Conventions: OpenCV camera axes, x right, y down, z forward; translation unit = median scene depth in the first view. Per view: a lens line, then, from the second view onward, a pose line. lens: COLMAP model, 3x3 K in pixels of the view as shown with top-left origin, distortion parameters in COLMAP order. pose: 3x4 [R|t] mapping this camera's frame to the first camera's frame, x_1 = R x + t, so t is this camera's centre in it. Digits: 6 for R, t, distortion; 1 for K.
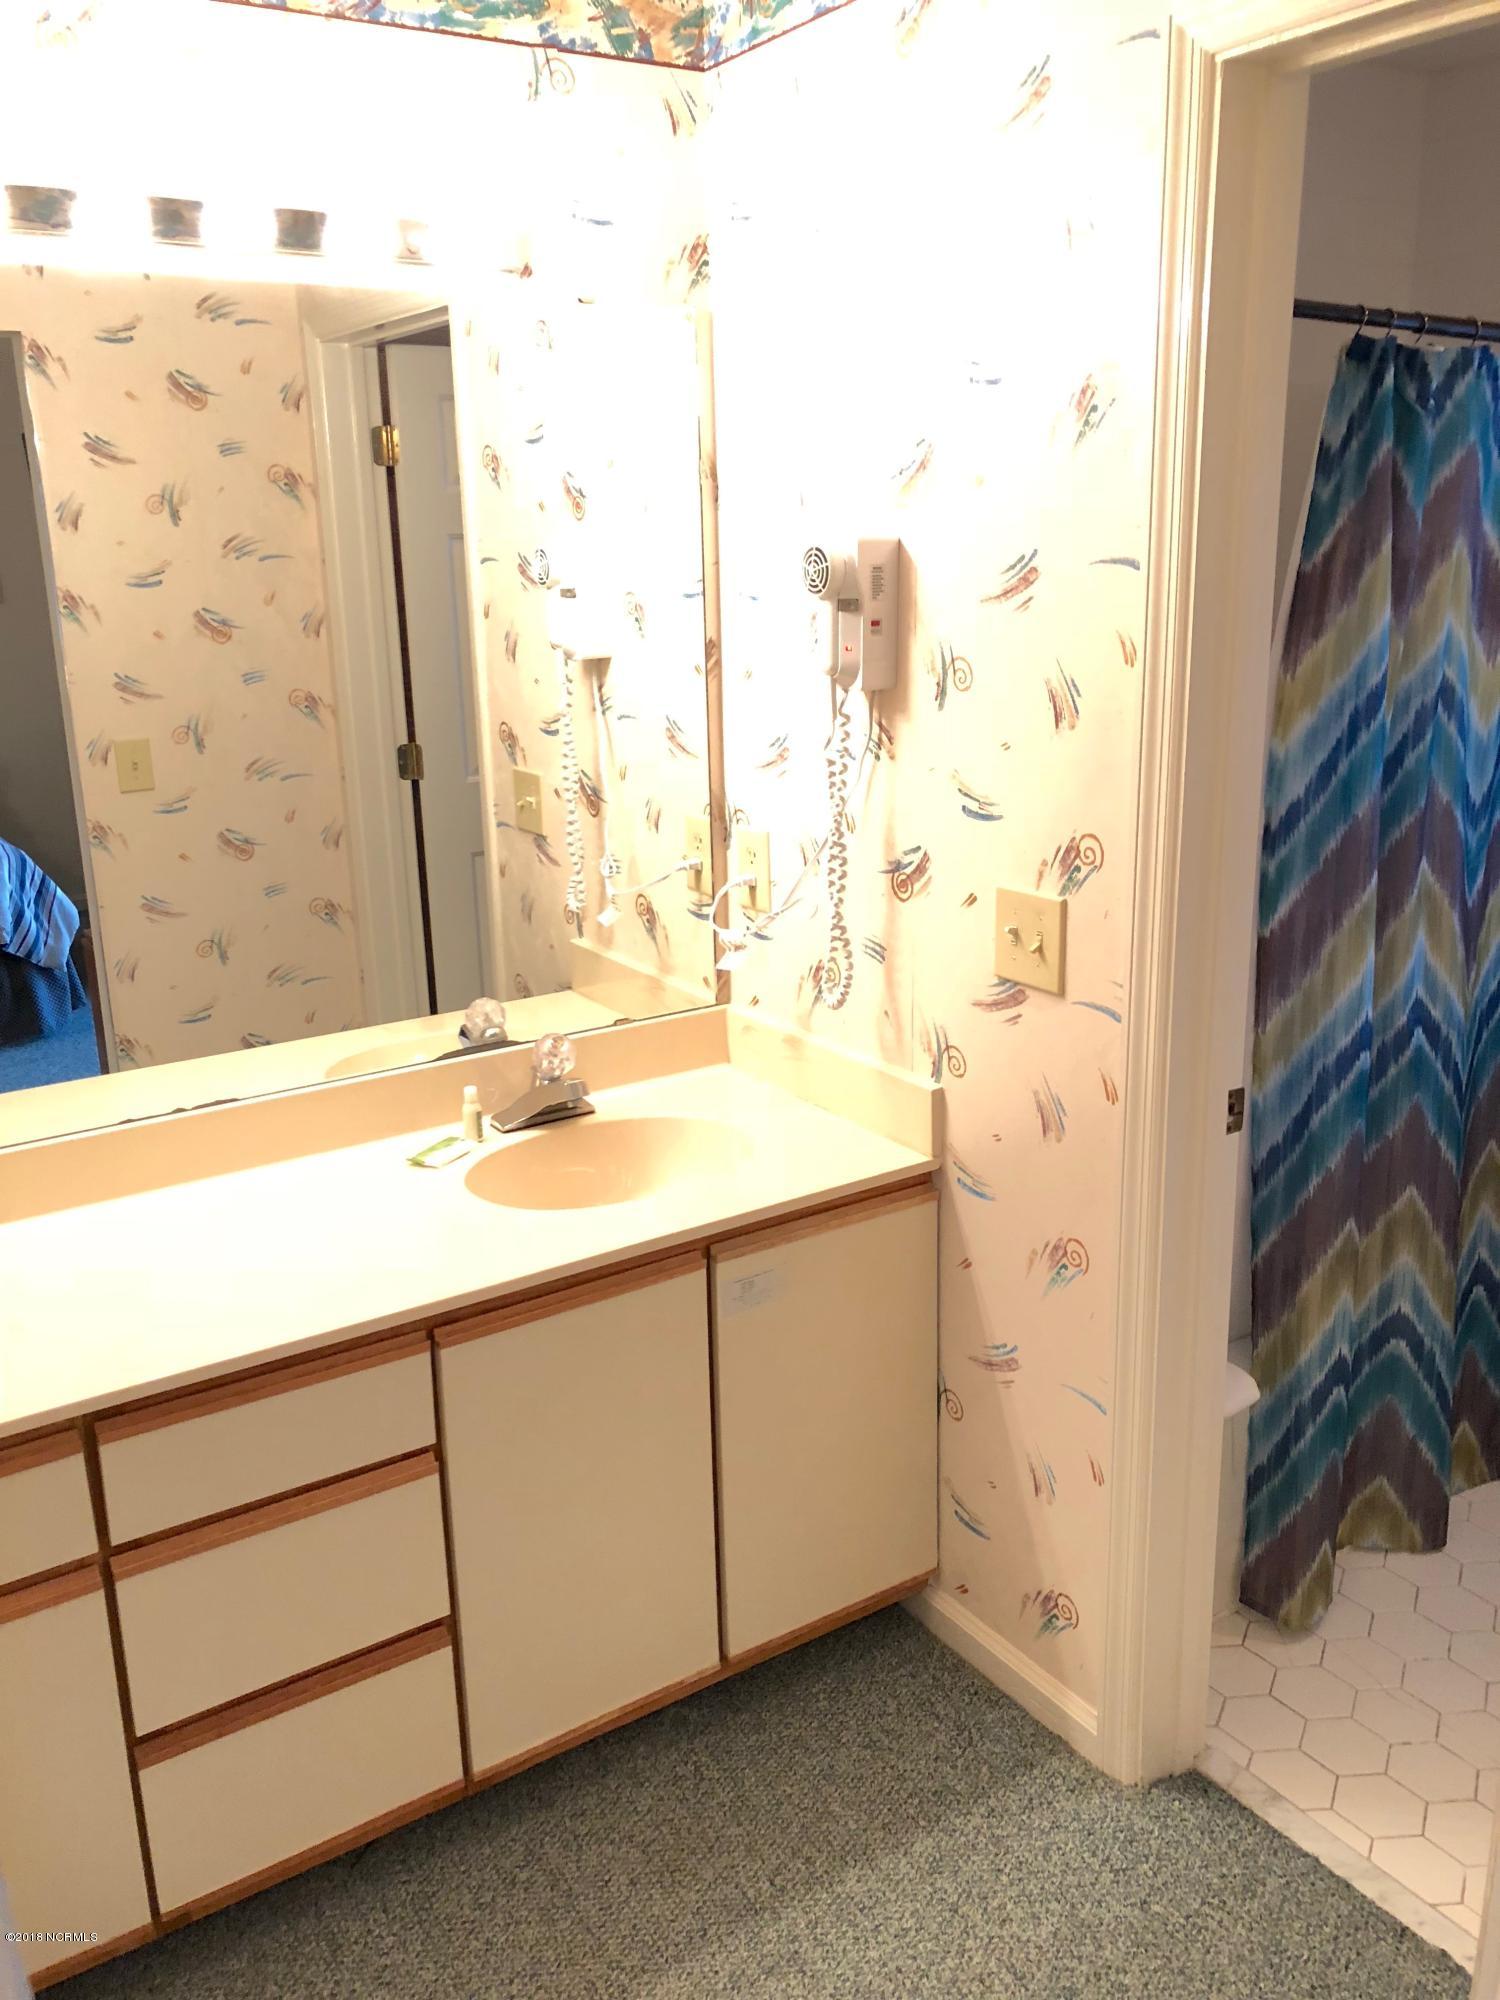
lens RADIAL K [[1608.0, 0, 750.0], [0, 1608.0, 1000.0], [0, 0, 1]] dist [0.052674, -0.119960]
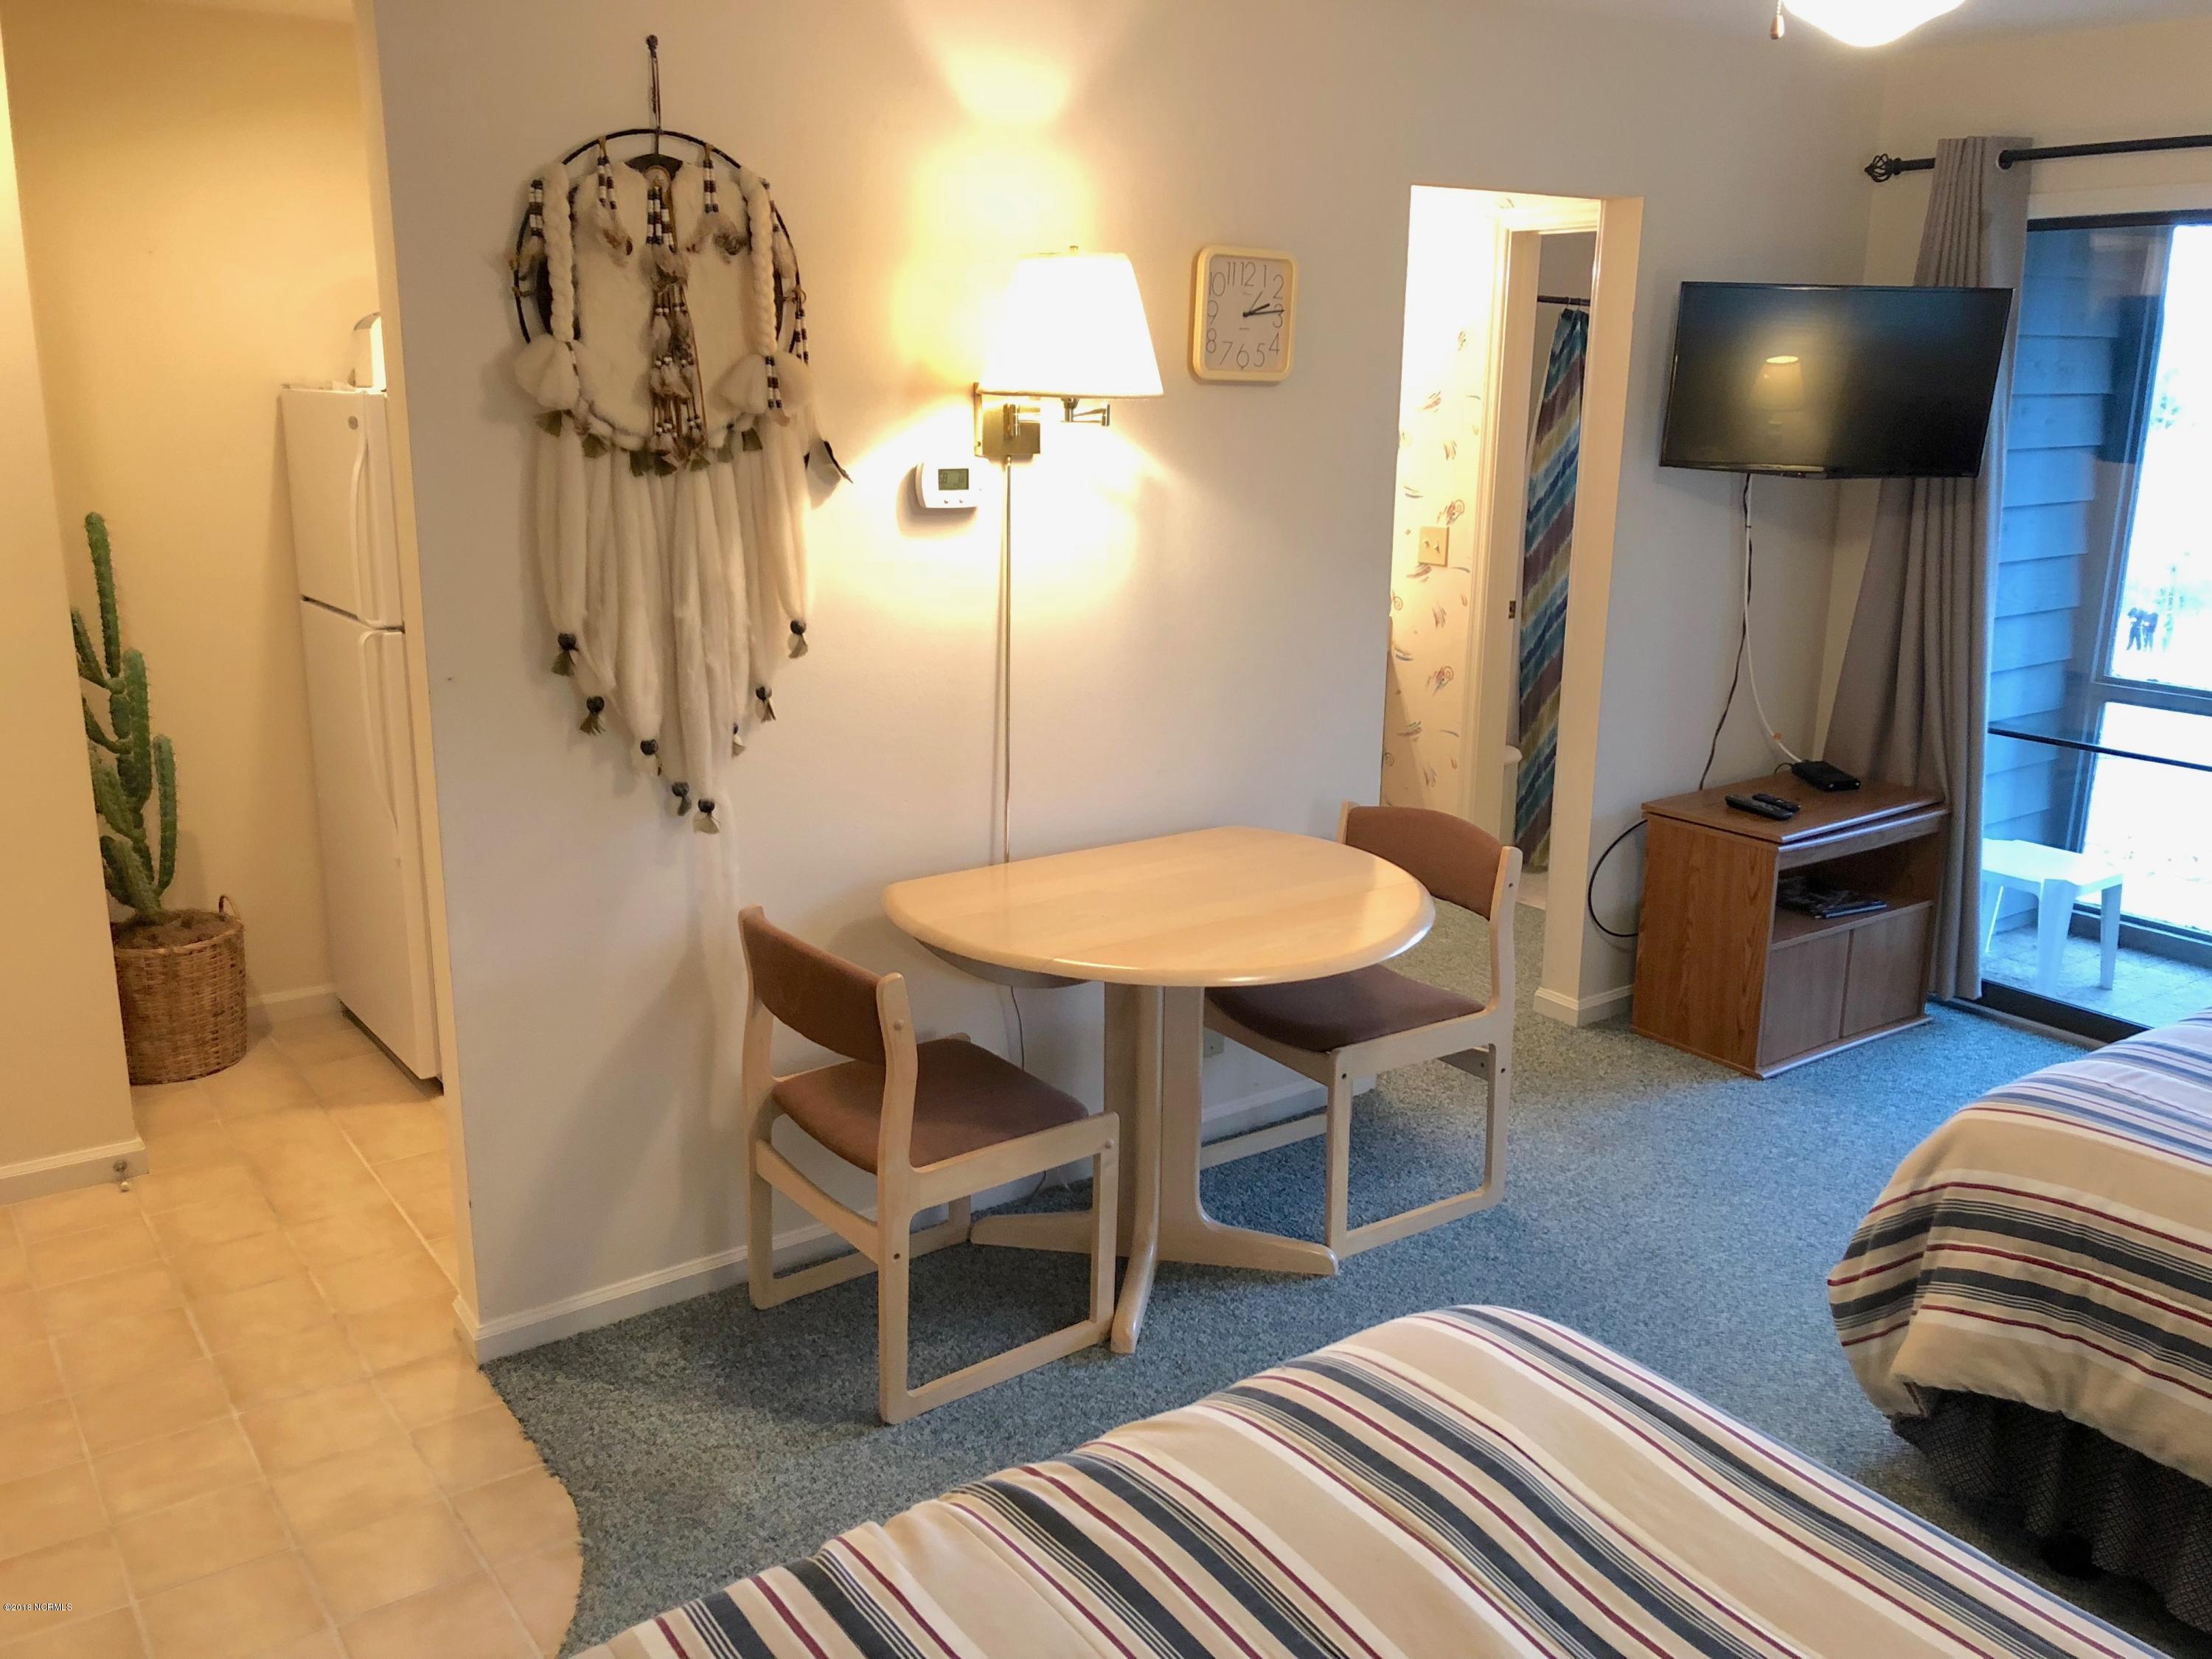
lens RADIAL K [[1778.4, 0, 1106.0], [0, 1778.4, 829.5], [0, 0, 1]] dist [0.052674, -0.119960]
pose [[0.998391, 0.019169, 0.053358, -0.448498], [-0.018466, 0.999736, -0.013638, 0.427289], [-0.053606, 0.012630, 0.998482, -1.644234]]
